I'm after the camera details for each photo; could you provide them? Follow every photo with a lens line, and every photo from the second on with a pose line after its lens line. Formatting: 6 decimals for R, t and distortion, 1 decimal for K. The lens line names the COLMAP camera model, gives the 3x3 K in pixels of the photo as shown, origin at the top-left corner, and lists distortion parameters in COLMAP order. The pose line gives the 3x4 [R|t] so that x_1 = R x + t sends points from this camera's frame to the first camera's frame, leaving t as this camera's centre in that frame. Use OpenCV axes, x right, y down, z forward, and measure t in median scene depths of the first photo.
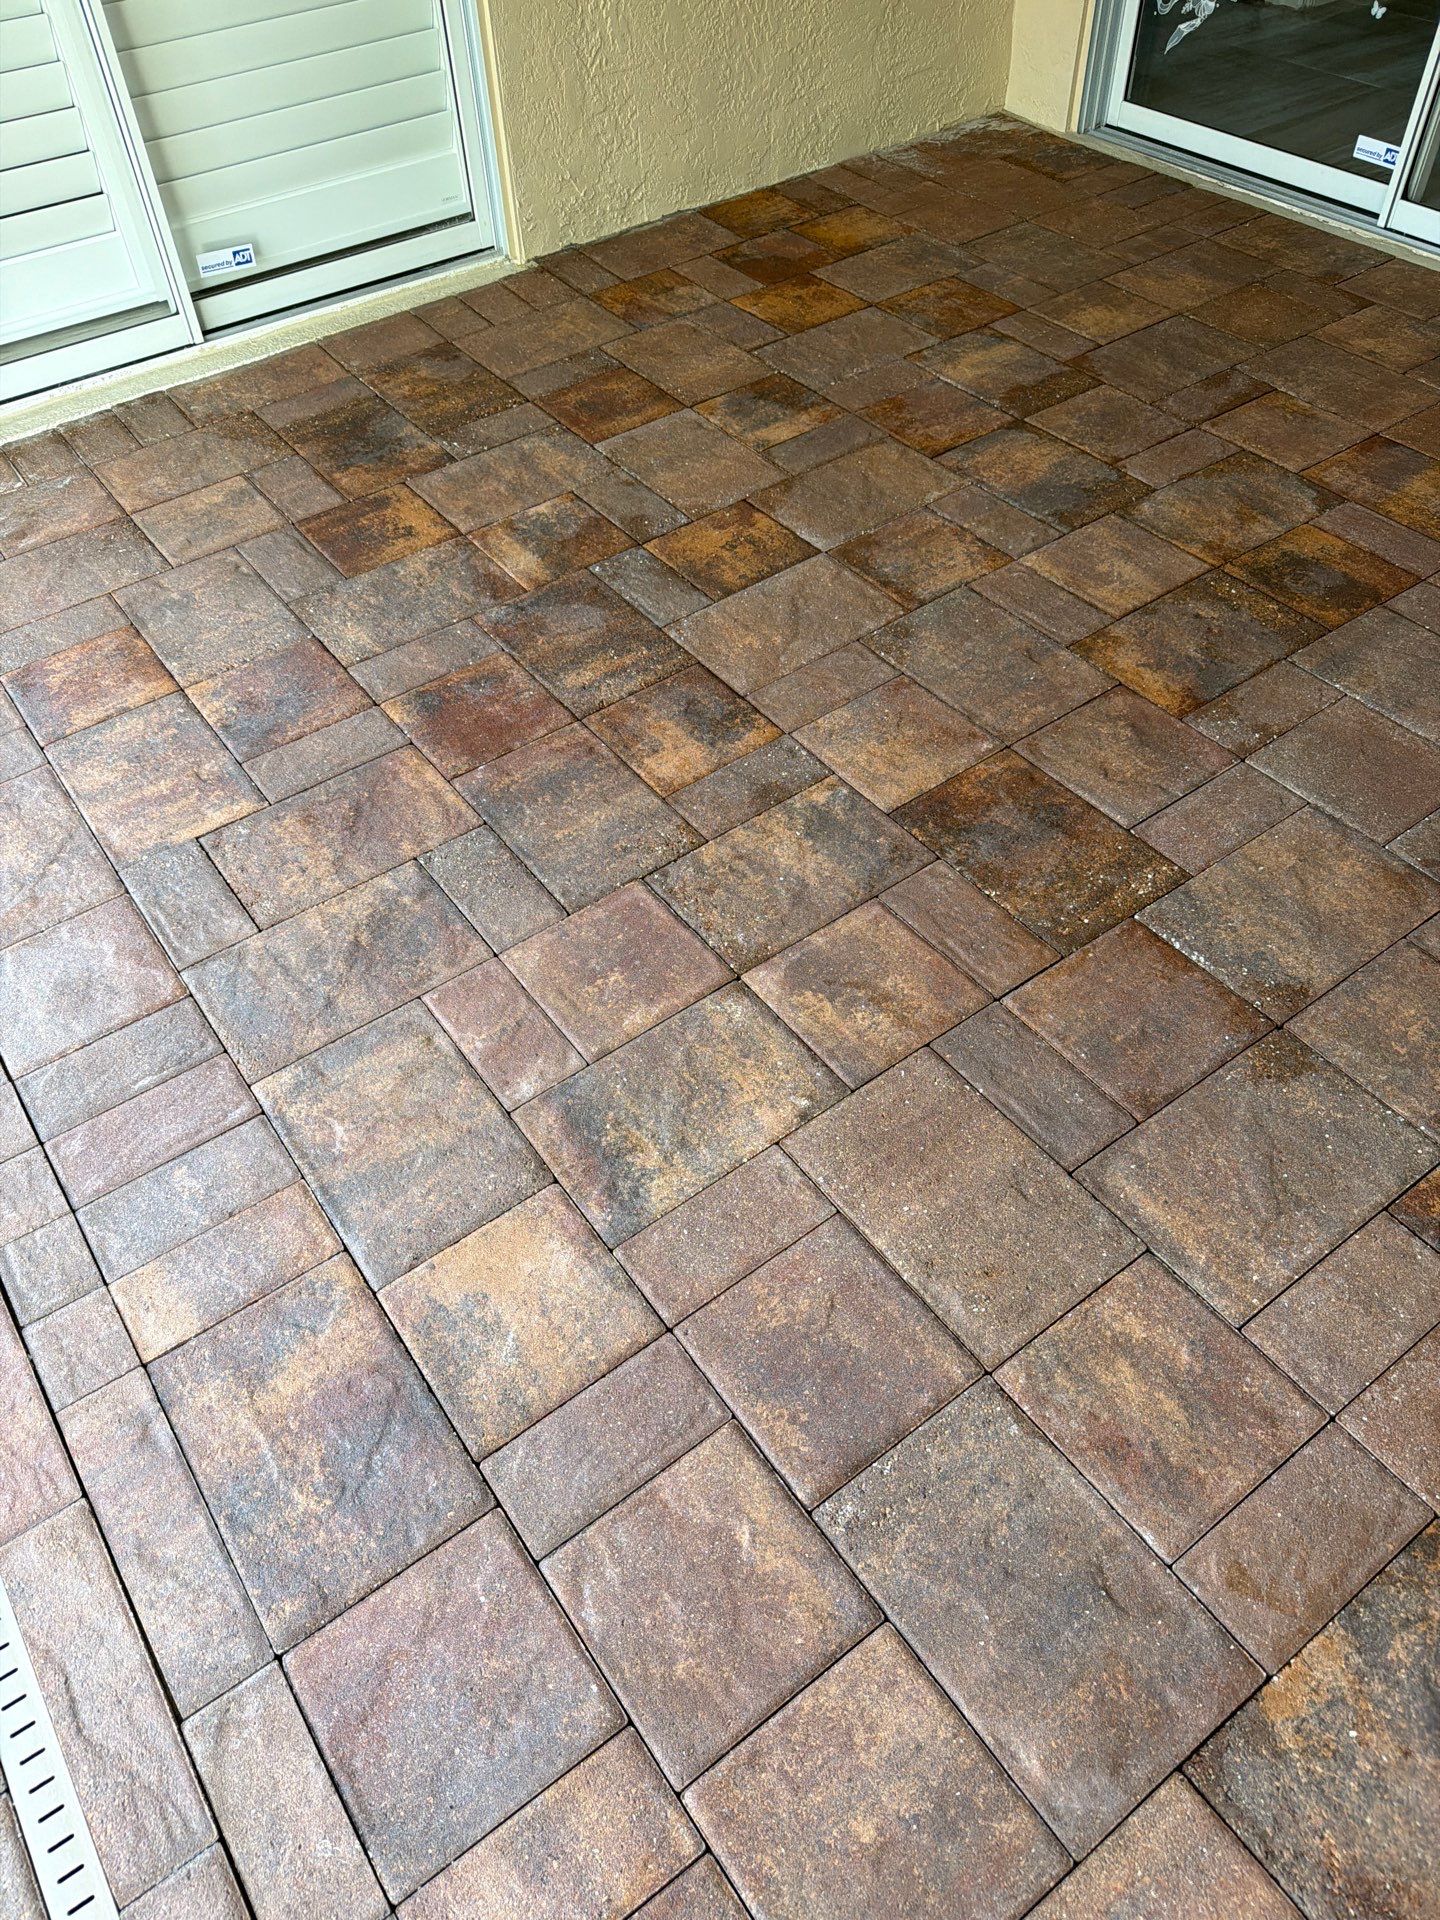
lens RADIAL K [[1368.3, 0, 720.5], [0, 1368.3, 946.6], [0, 0, 1]] dist [0.047524, -0.058207]
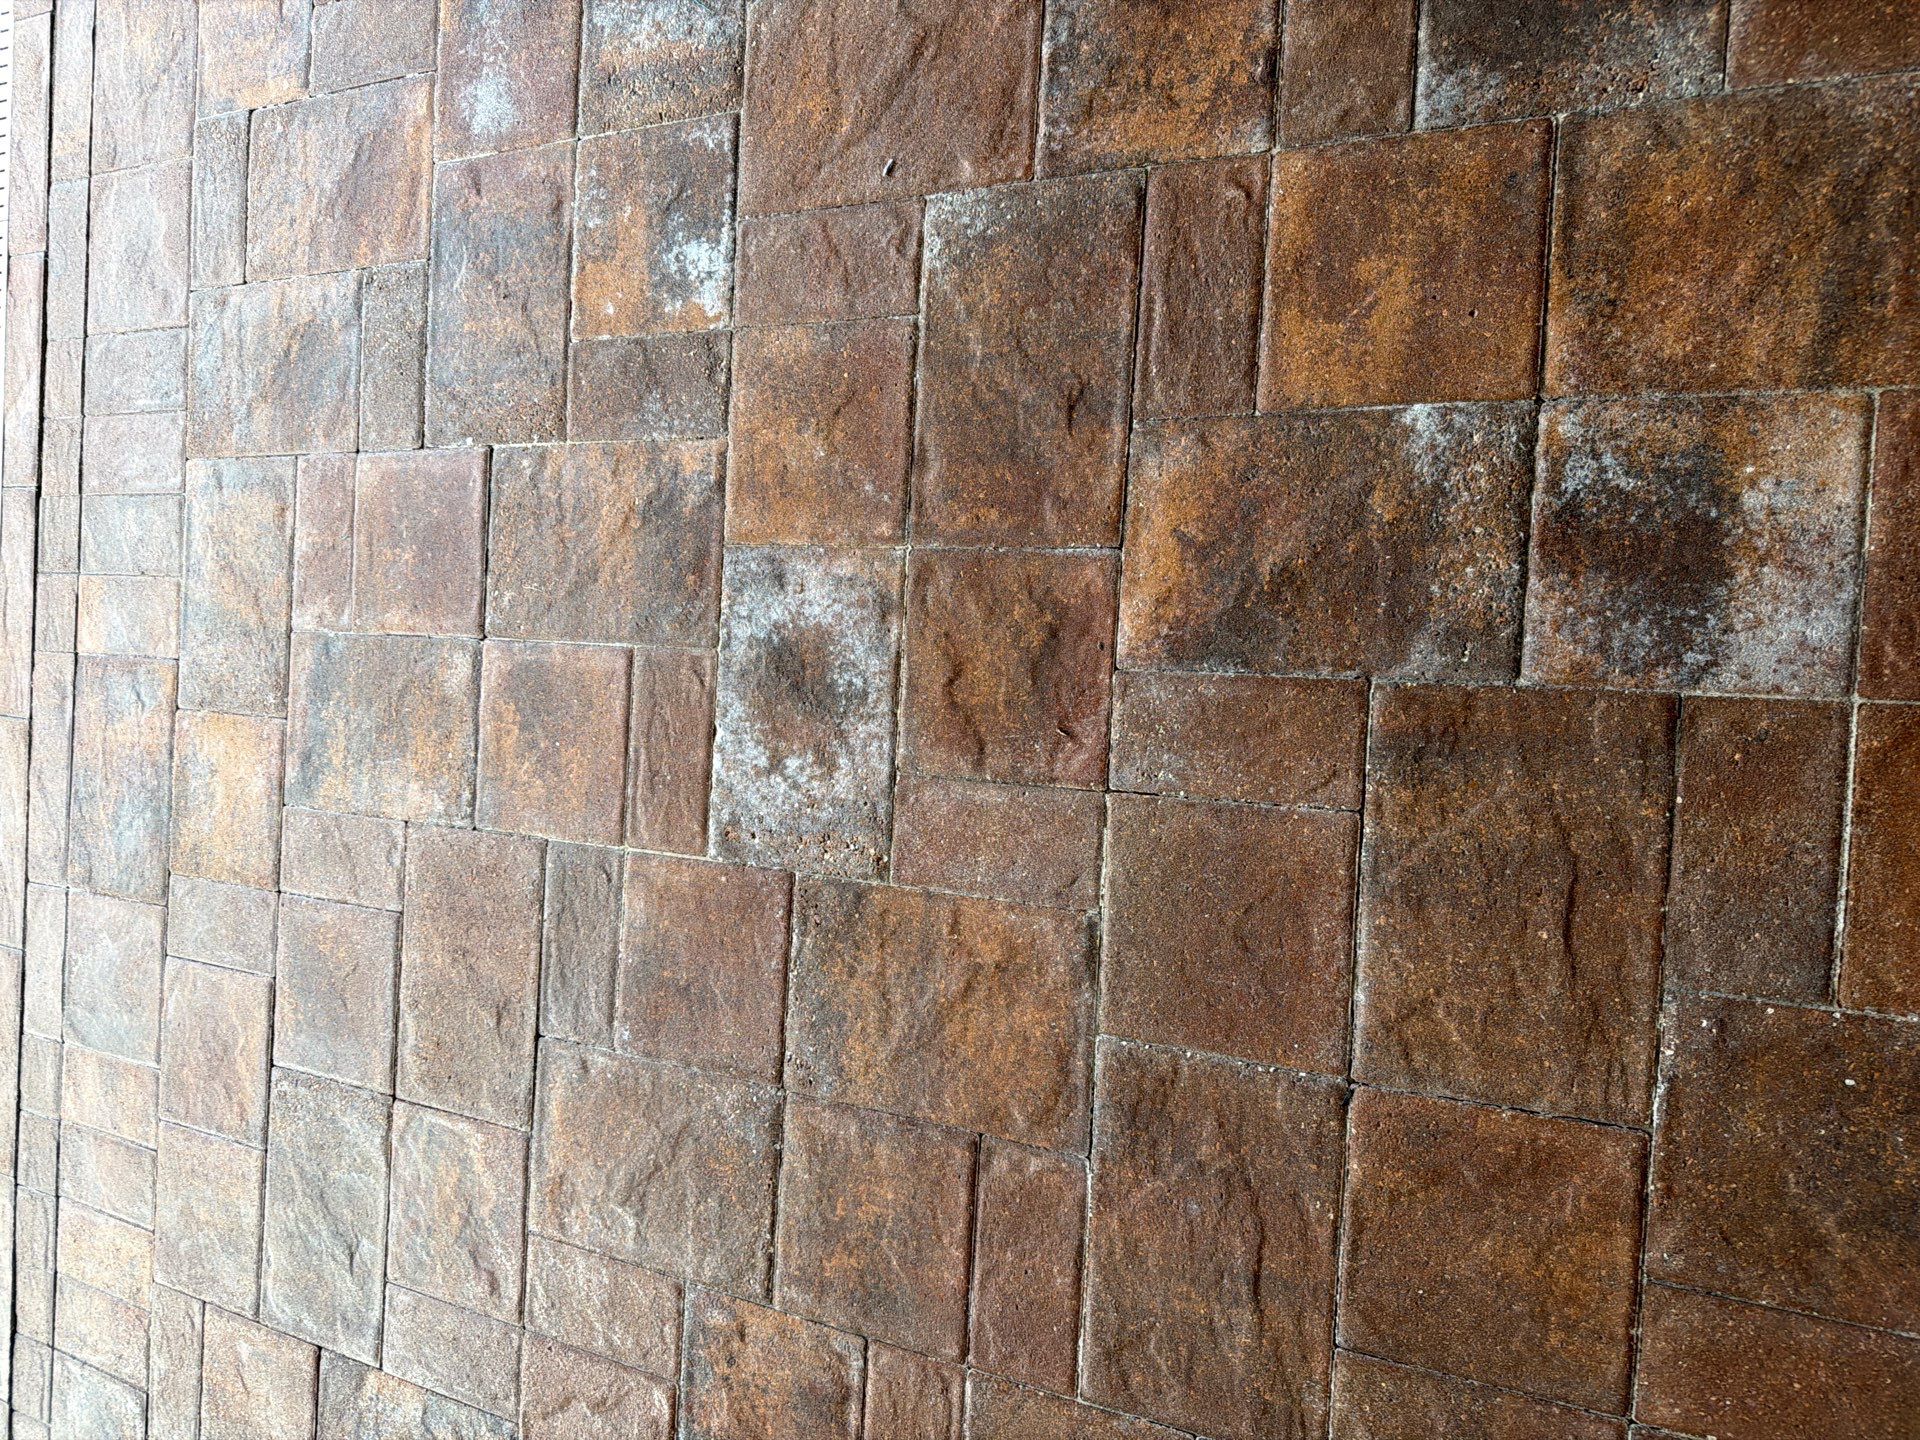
lens RADIAL K [[1368.3, 0, 955.4], [0, 1368.3, 727.9], [0, 0, 1]] dist [0.047524, -0.058207]
pose [[0.711404, 0.633289, -0.304713, 0.485264], [-0.137321, 0.550483, 0.823475, -0.651197], [0.689237, -0.543980, 0.478580, 0.625040]]
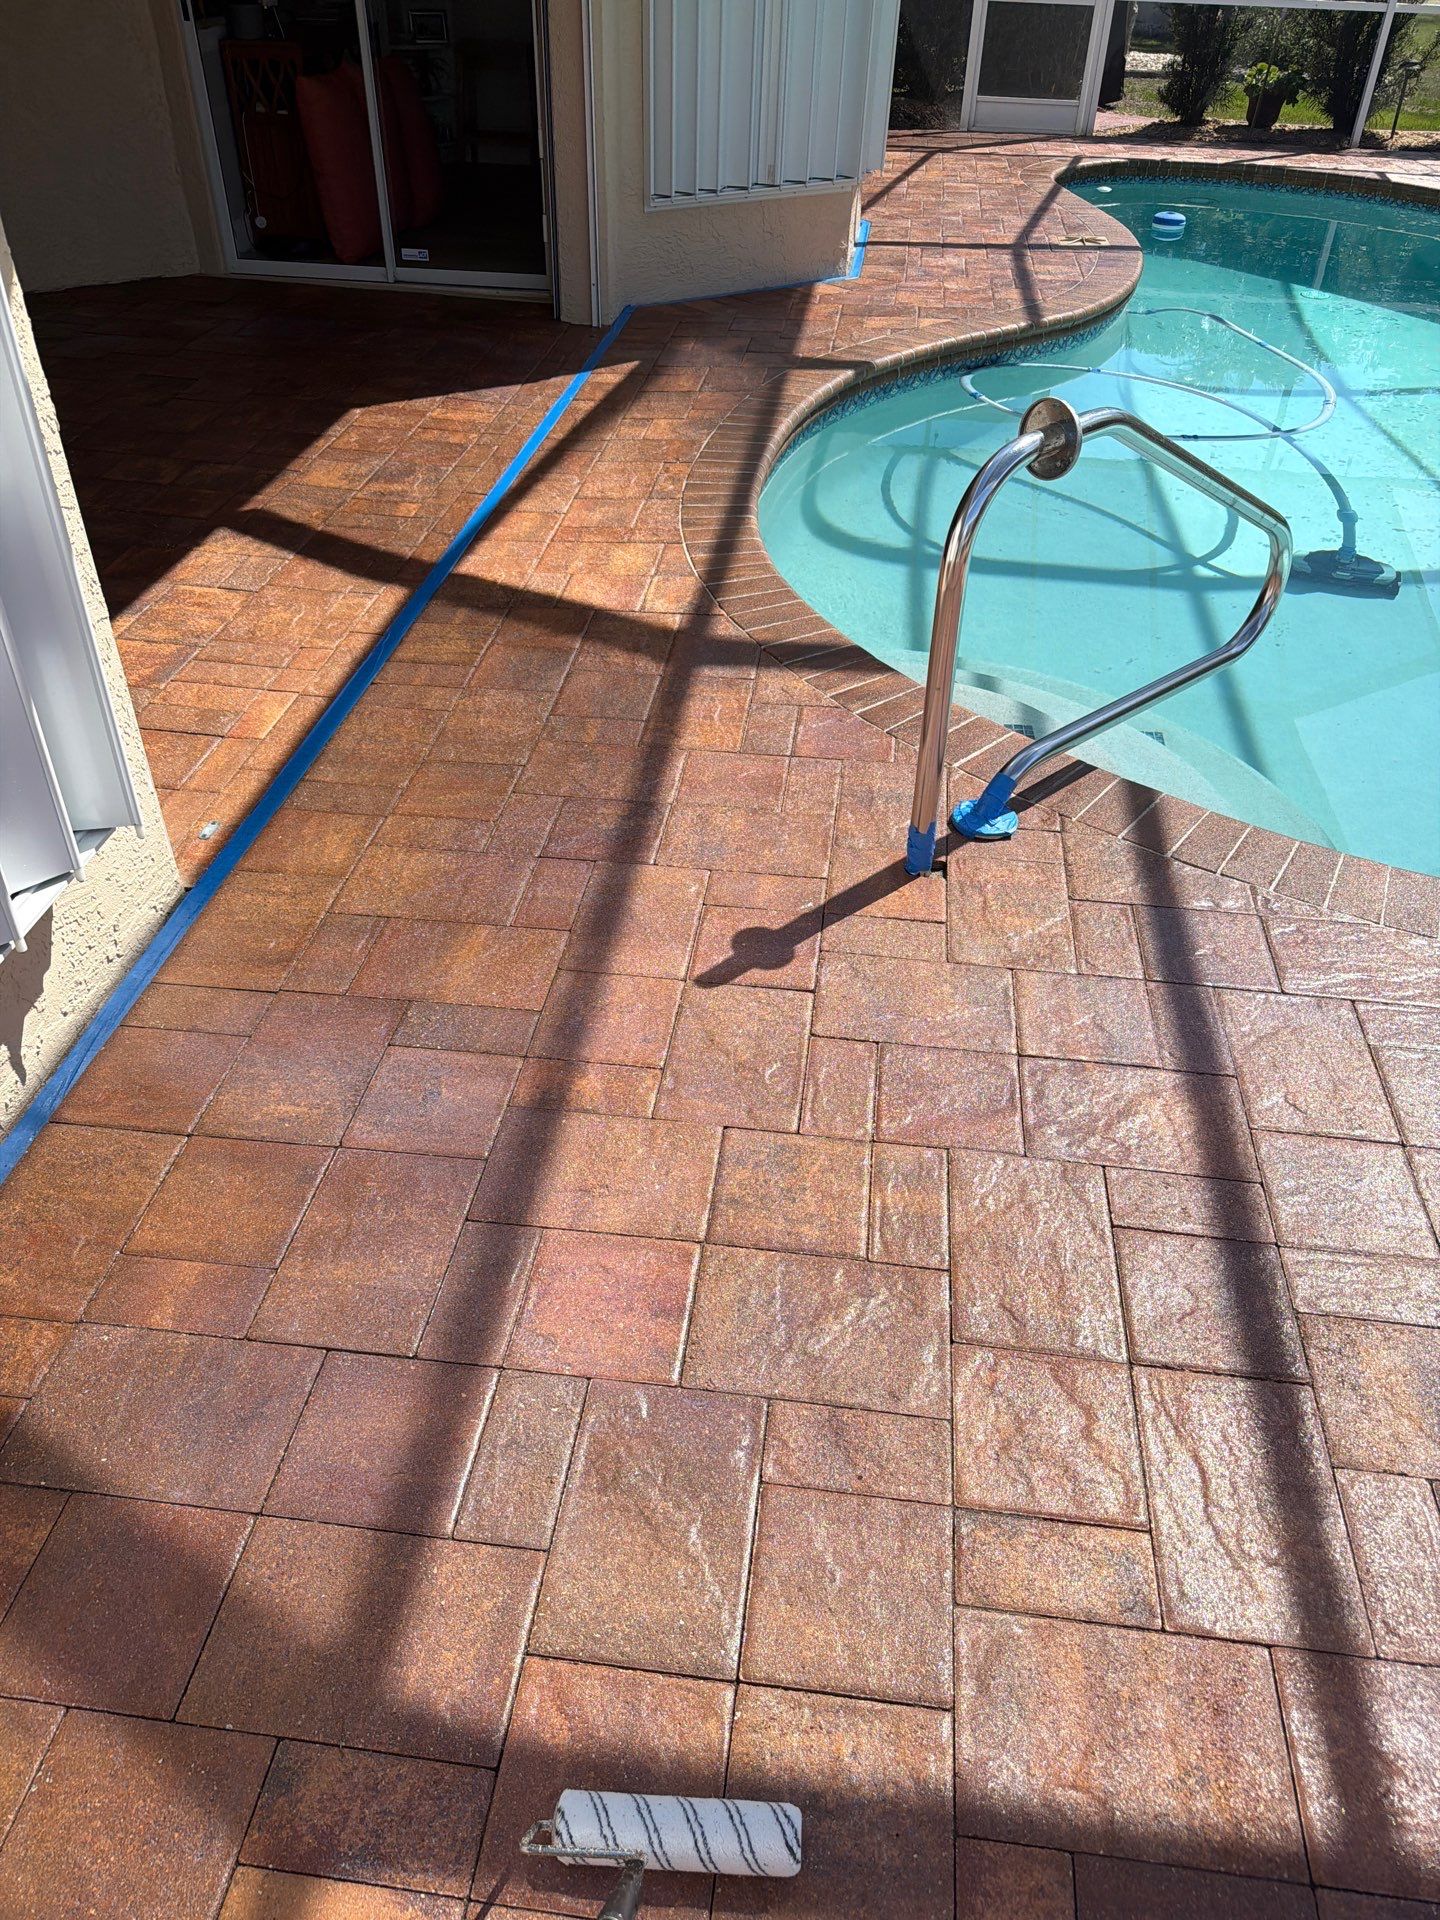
lens RADIAL K [[1333.4, 0, 713.1], [0, 1333.4, 965.2], [0, 0, 1]] dist [0.058273, -0.069452]
pose [[-0.728682, -0.417993, 0.542498, -1.976601], [0.503446, 0.210083, 0.838097, -1.107301], [-0.464288, 0.883825, 0.057353, 0.989084]]
